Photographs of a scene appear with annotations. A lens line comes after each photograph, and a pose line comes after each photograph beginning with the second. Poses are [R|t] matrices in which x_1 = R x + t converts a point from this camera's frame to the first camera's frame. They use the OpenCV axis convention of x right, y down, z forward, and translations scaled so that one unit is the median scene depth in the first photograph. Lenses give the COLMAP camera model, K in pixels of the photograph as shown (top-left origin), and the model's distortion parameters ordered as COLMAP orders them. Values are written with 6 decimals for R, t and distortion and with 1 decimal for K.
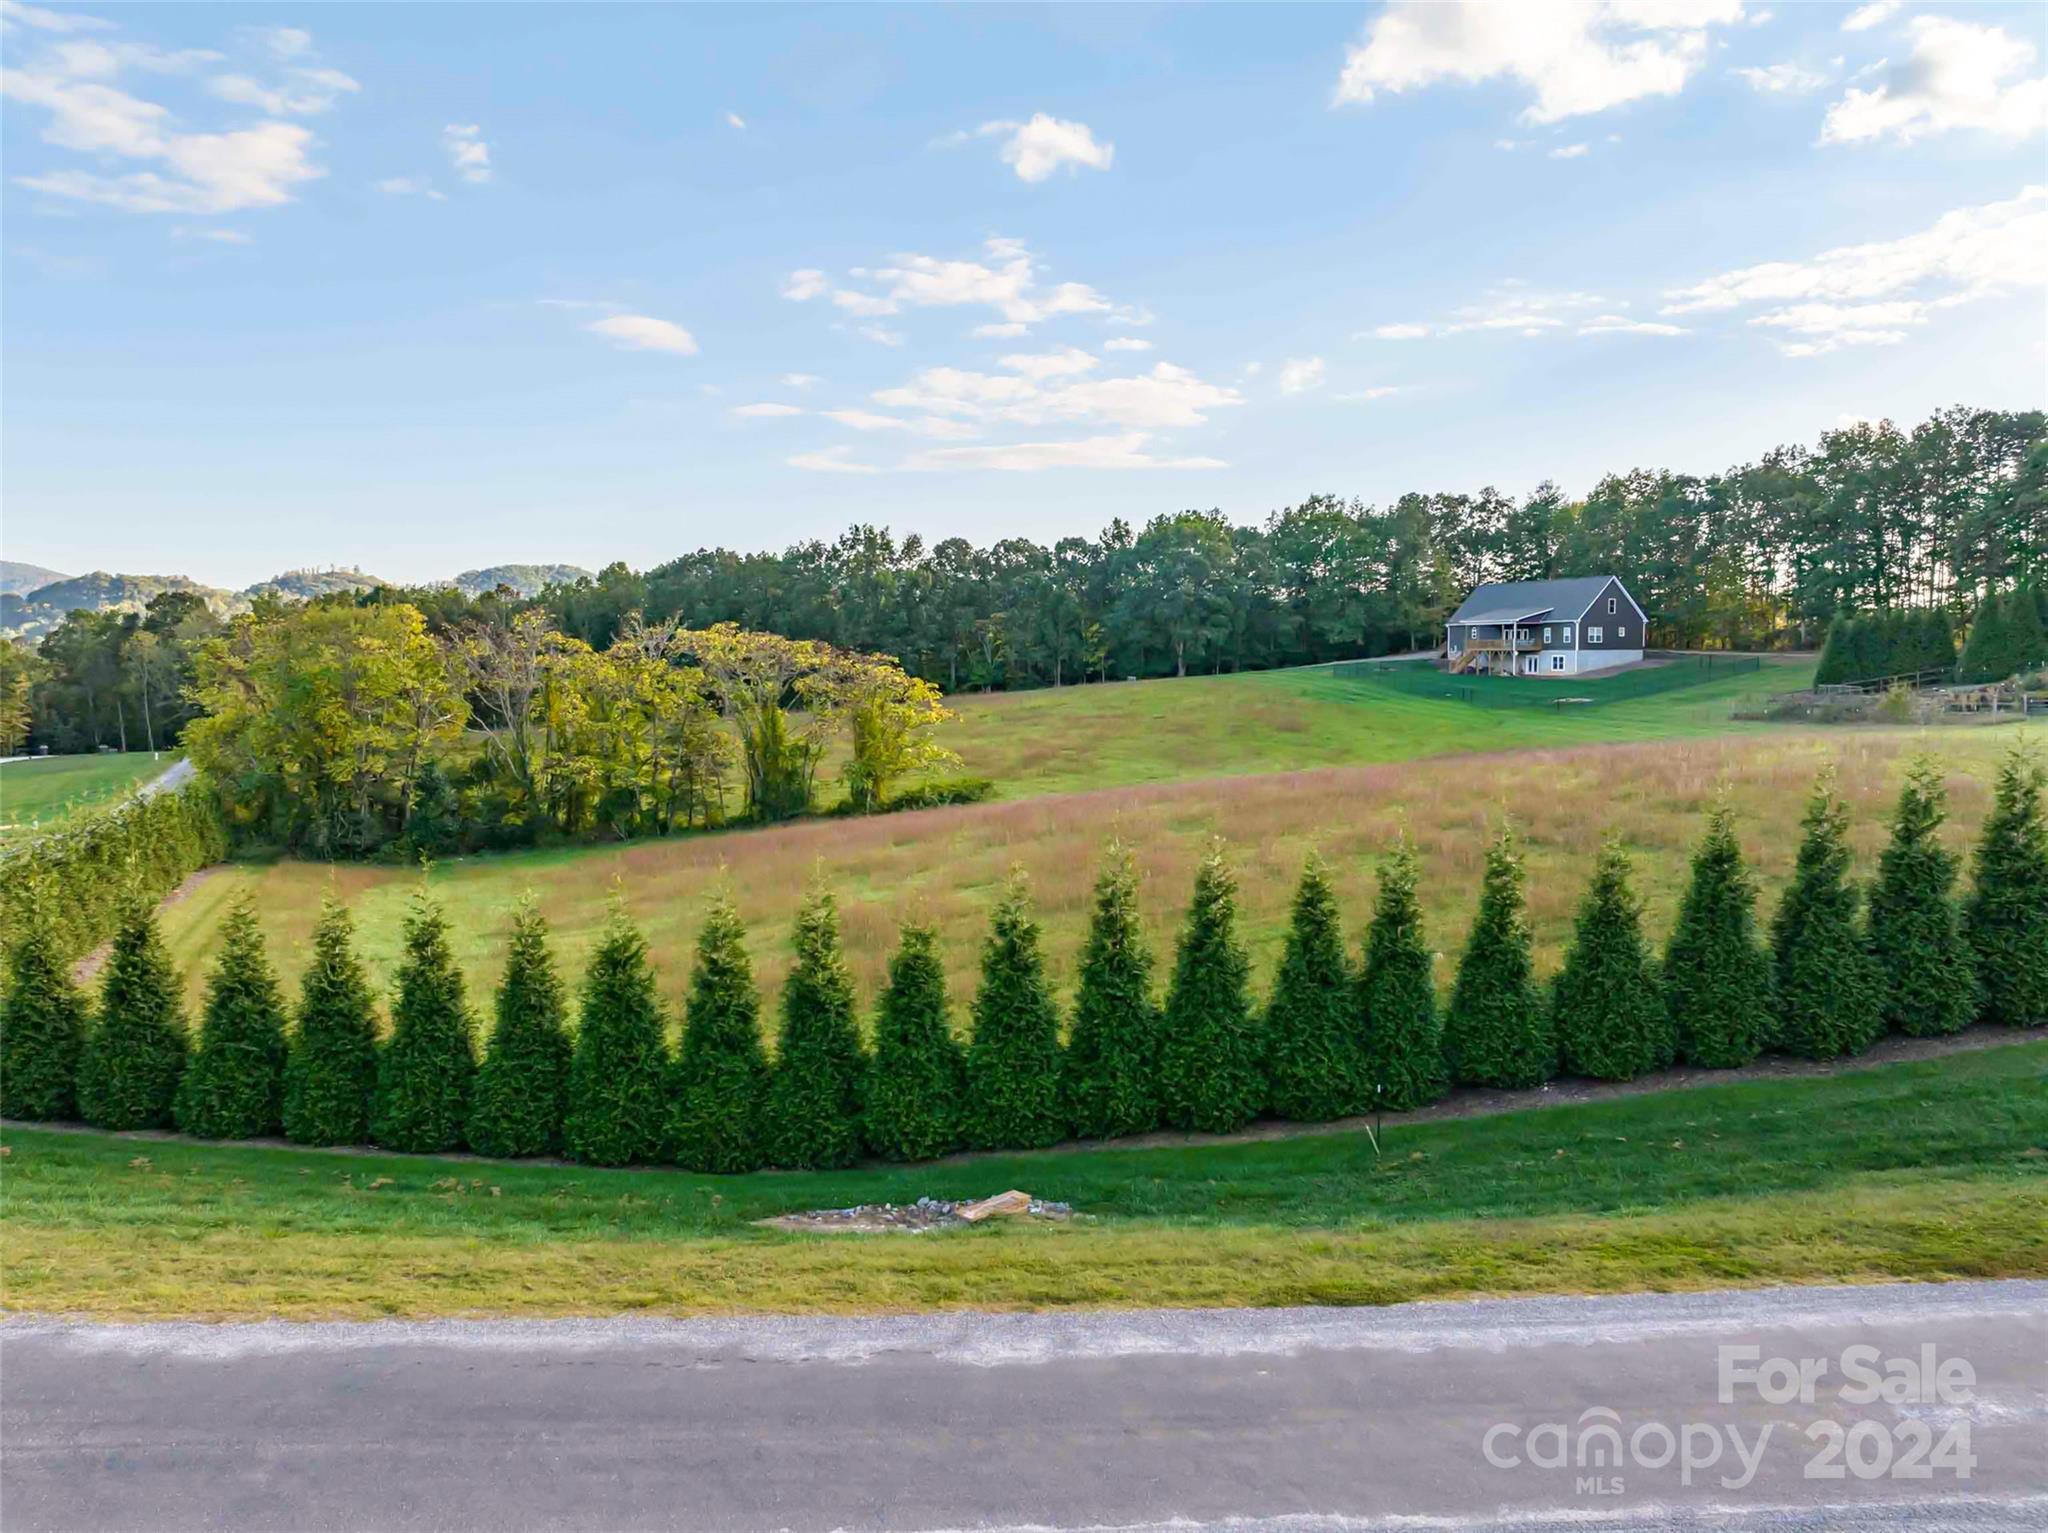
lens RADIAL K [[1424.3, 0, 1011.8], [0, 1424.3, 767.5], [0, 0, 1]] dist [-0.046170, 0.024623]
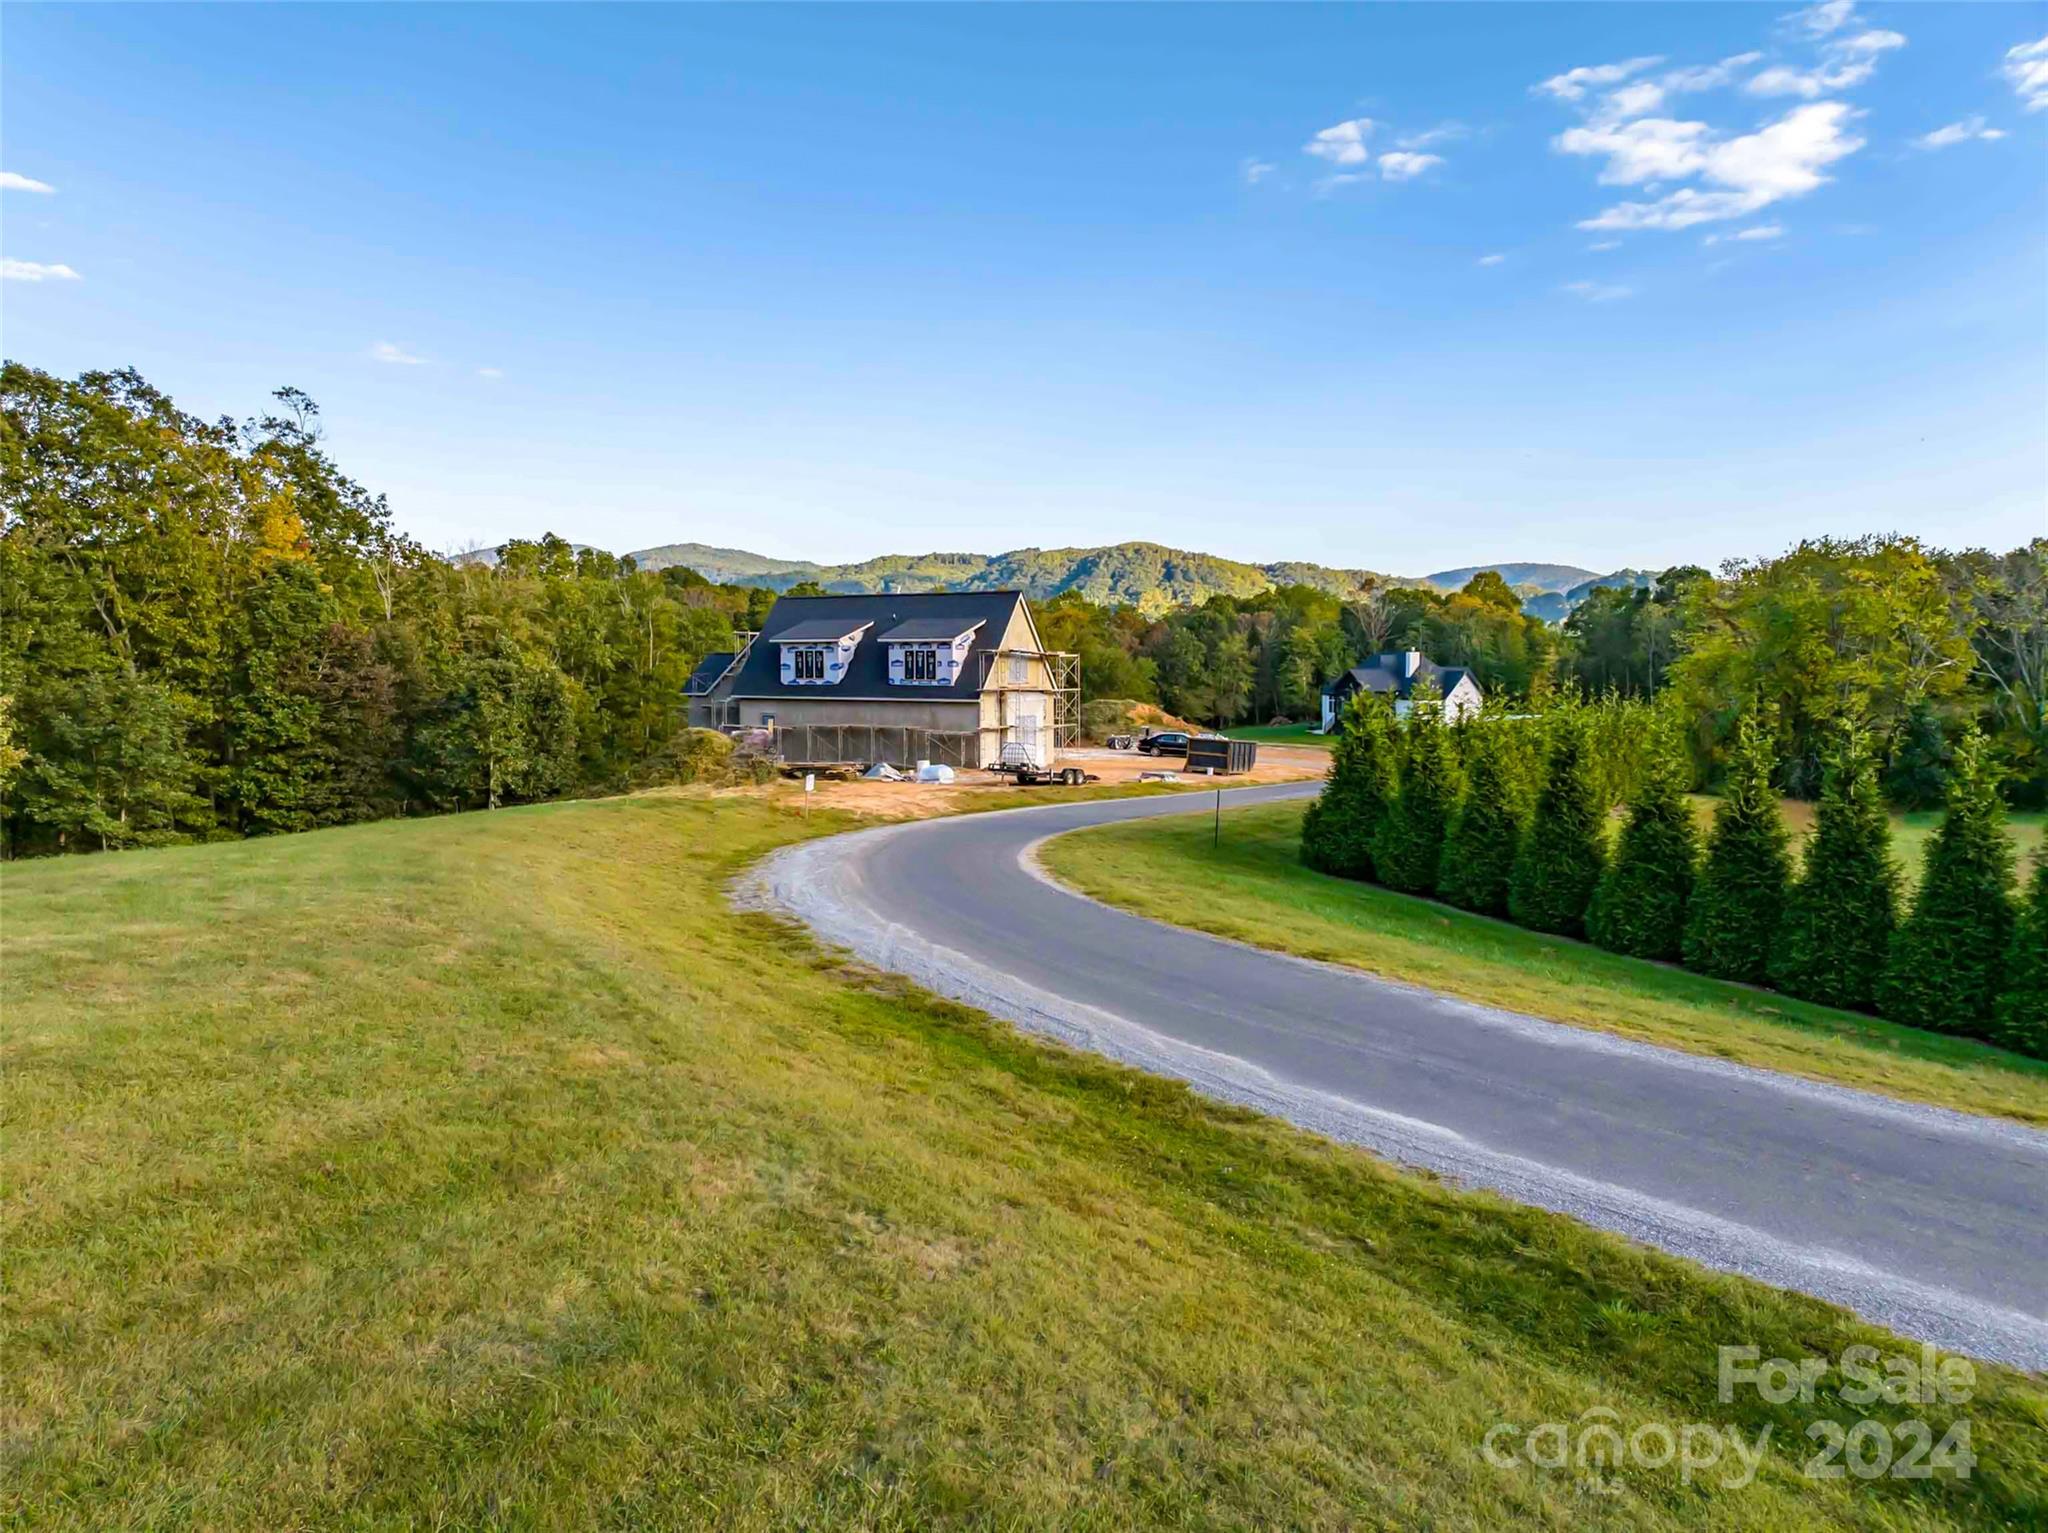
lens RADIAL K [[1454.1, 0, 1019.7], [0, 1454.1, 820.3], [0, 0, 1]] dist [-0.107808, 0.060096]
pose [[0.550420, 0.060844, -0.832668, 0.045865], [-0.057016, 0.997752, 0.035217, 0.149510], [0.832939, 0.028091, 0.552652, 0.063206]]
